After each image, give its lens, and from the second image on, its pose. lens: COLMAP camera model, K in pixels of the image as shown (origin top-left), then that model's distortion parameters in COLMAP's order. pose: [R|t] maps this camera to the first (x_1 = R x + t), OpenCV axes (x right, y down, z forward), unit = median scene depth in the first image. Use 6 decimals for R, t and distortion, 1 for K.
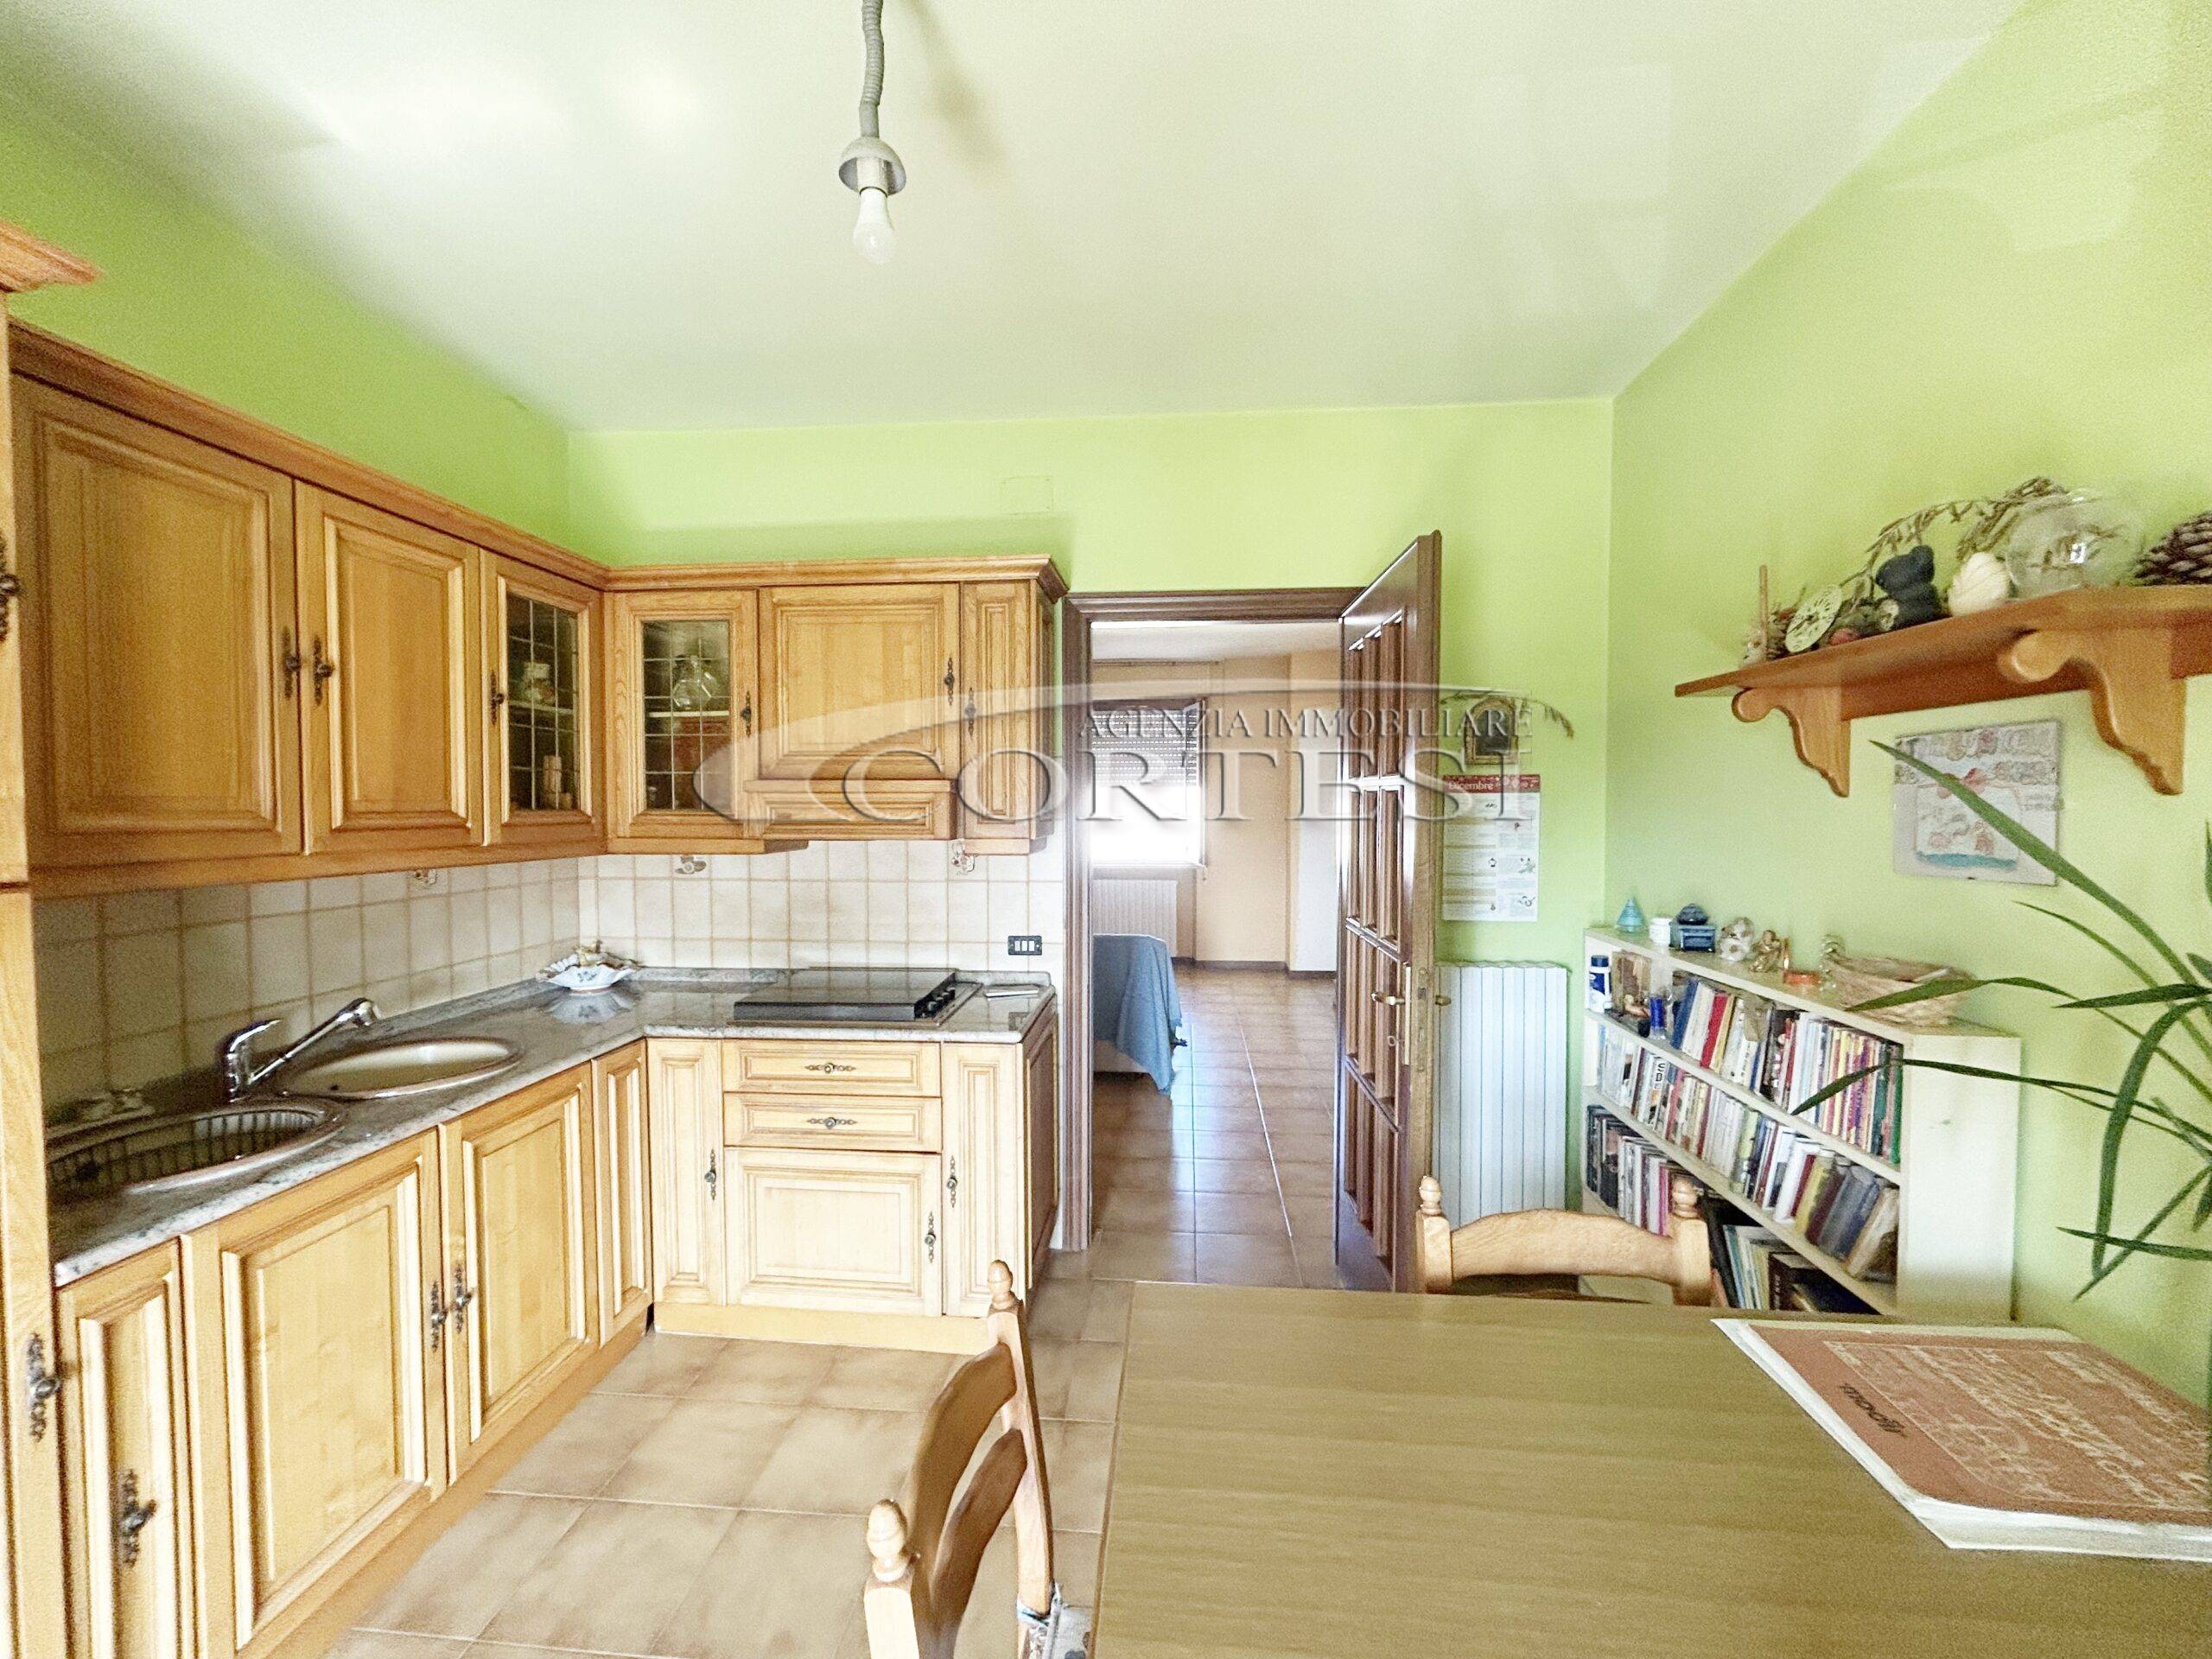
lens RADIAL K [[893.0, 0, 1108.8], [0, 893.0, 835.5], [0, 0, 1]] dist [-0.001204, 0.000439]
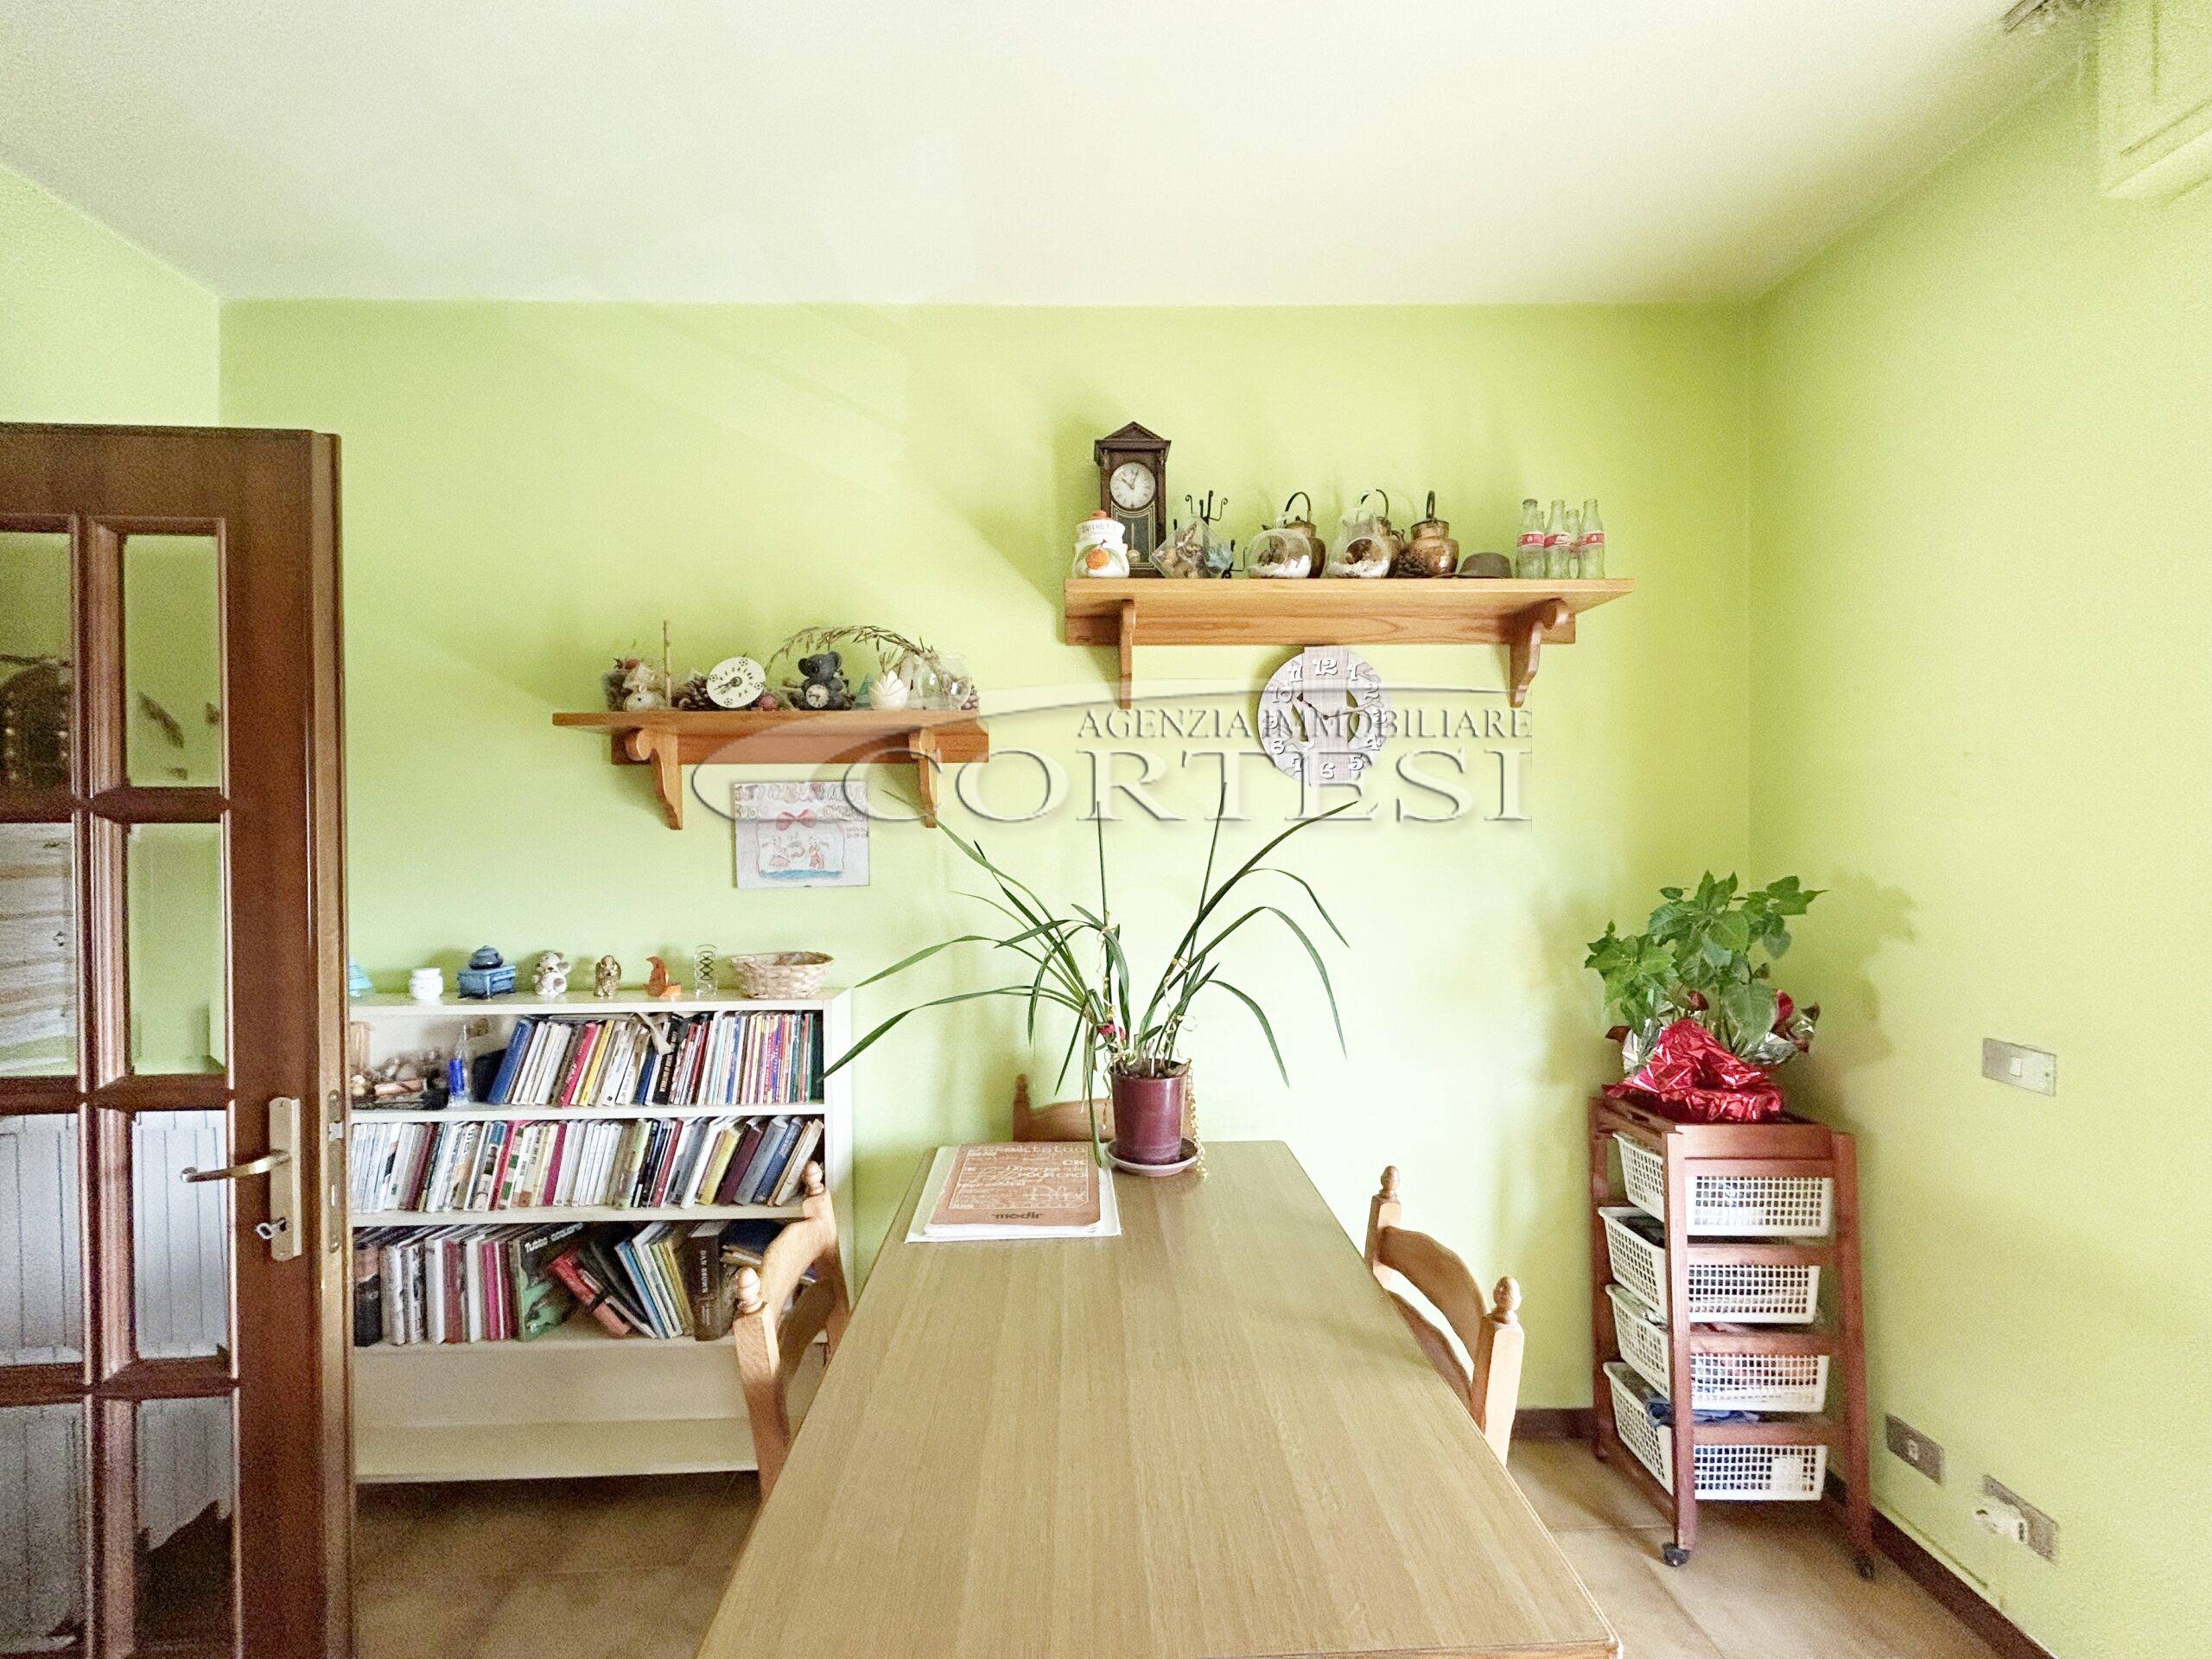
lens RADIAL K [[893.0, 0, 1108.8], [0, 893.0, 835.5], [0, 0, 1]] dist [-0.001204, 0.000439]
pose [[-0.125886, -0.007169, 0.992019, -0.336582], [0.045581, 0.998876, 0.013003, -0.019714], [-0.990997, 0.046855, -0.125418, 0.463421]]
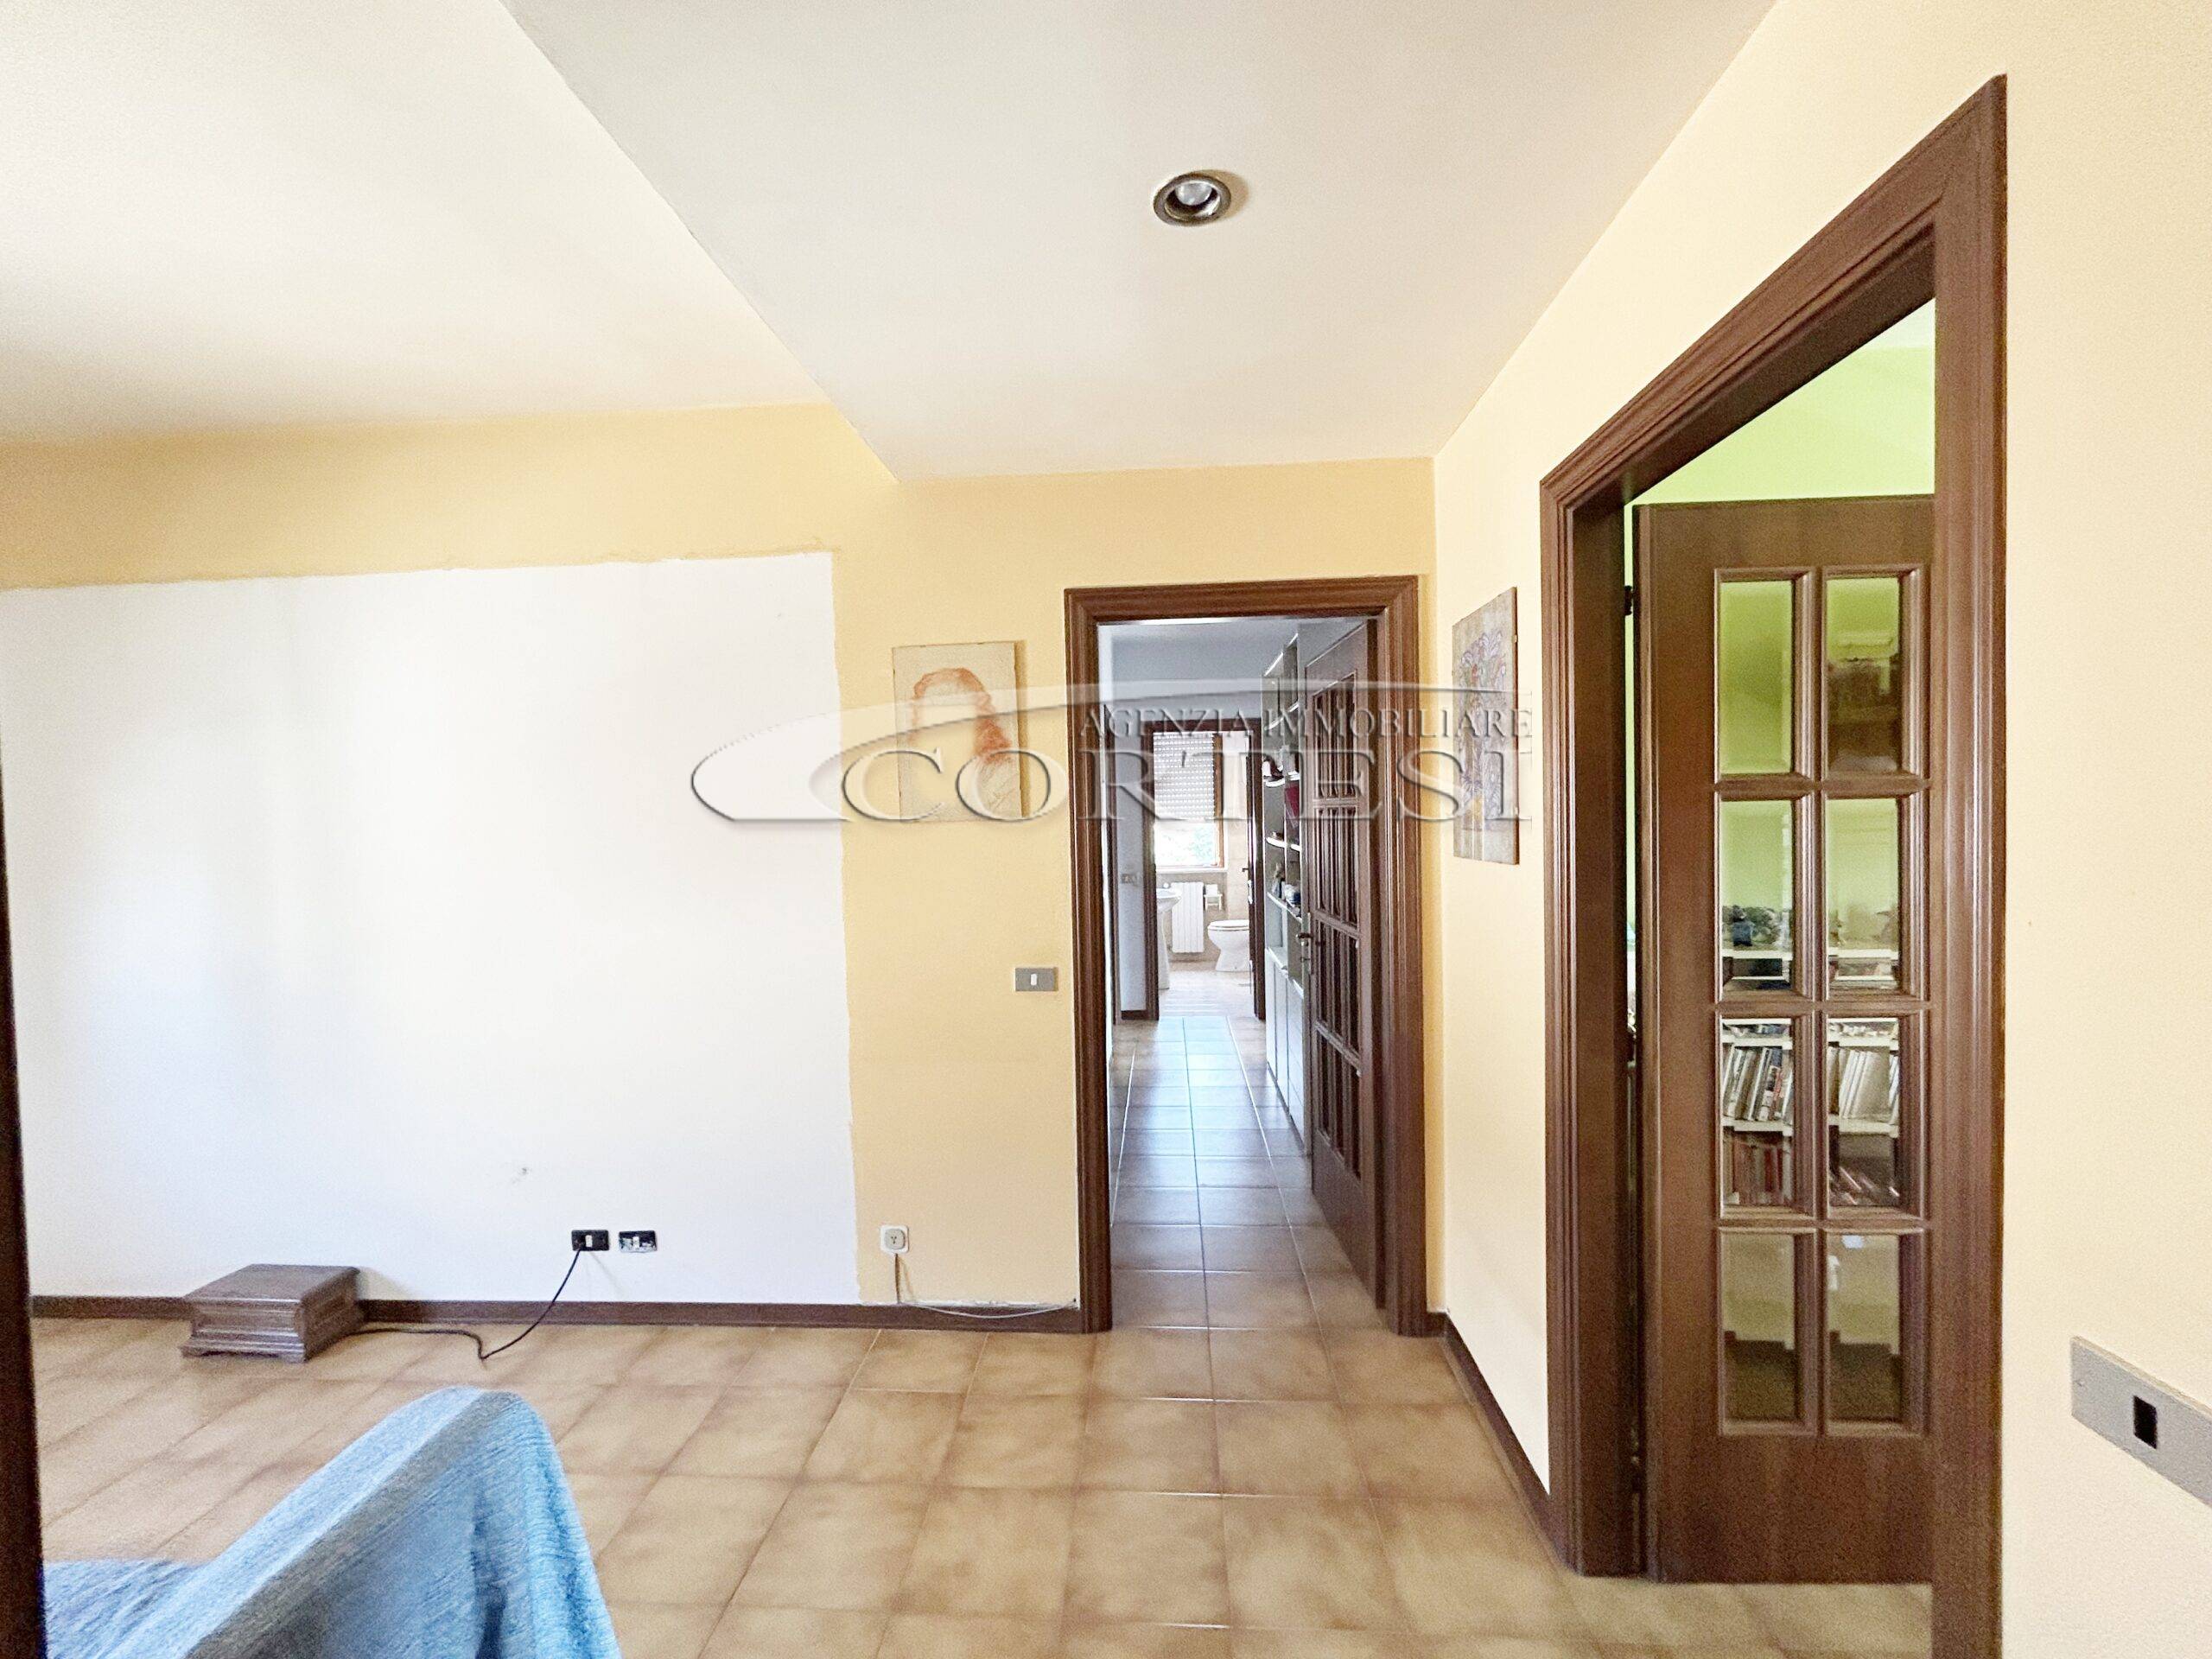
lens RADIAL K [[893.0, 0, 1108.8], [0, 893.0, 835.5], [0, 0, 1]] dist [-0.001204, 0.000439]
pose [[-0.022959, -0.020833, 0.999519, -0.427535], [0.056957, 0.998132, 0.022113, -0.074171], [-0.998113, 0.057437, -0.021730, 1.717853]]
